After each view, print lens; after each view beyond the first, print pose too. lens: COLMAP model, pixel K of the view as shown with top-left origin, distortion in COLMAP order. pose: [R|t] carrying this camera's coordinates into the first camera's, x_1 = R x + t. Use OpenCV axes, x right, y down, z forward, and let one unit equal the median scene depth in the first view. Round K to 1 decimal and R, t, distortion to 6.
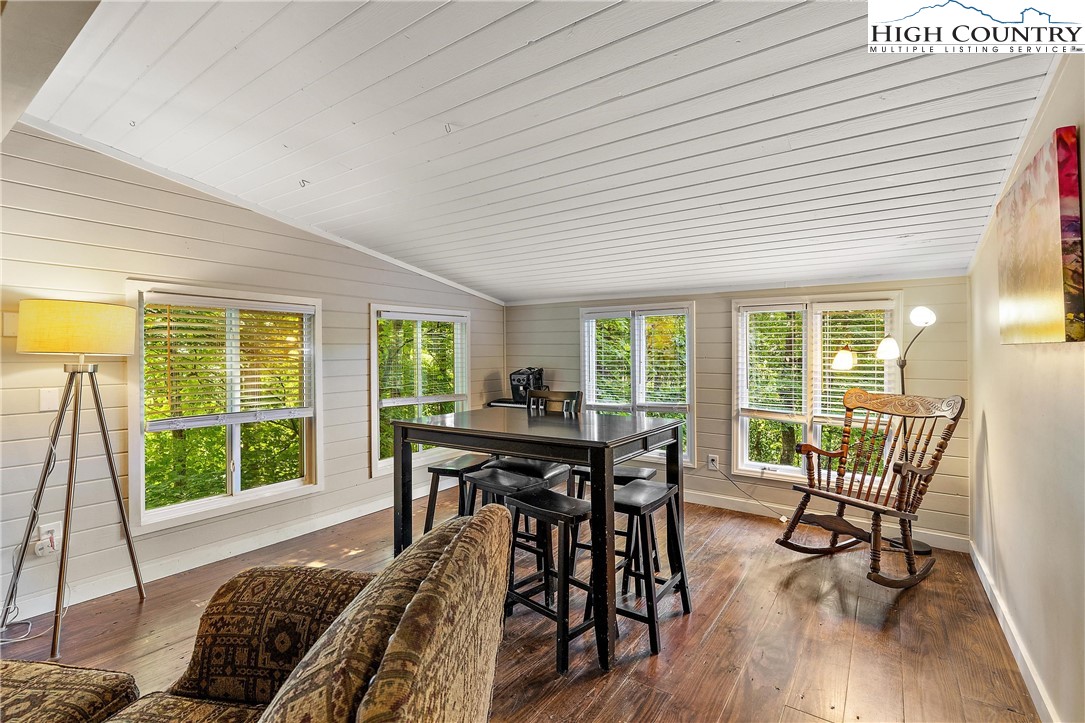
lens RADIAL K [[480.8, 0, 546.0], [0, 480.8, 354.7], [0, 0, 1]] dist [-0.003080, 0.000062]
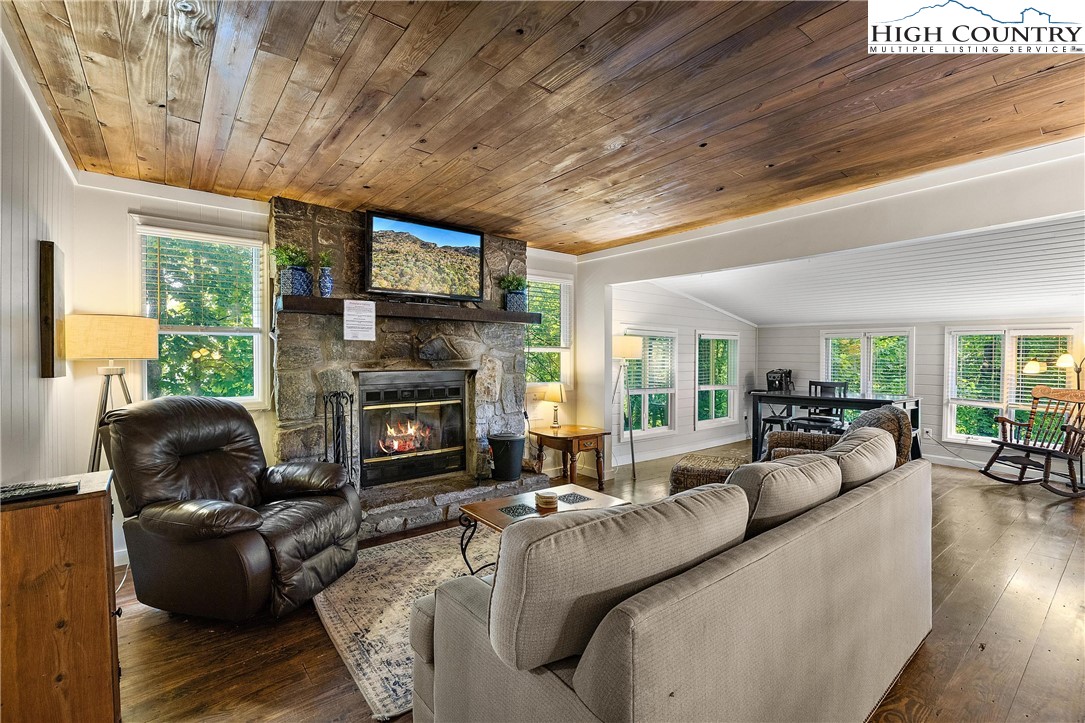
lens RADIAL K [[480.8, 0, 541.5], [0, 480.8, 361.7], [0, 0, 1]] dist [-0.003080, 0.000062]
pose [[0.961307, 0.014666, -0.275087, -0.466064], [-0.012382, 0.999873, 0.010036, -0.003006], [0.275200, -0.006242, 0.961367, -0.896870]]
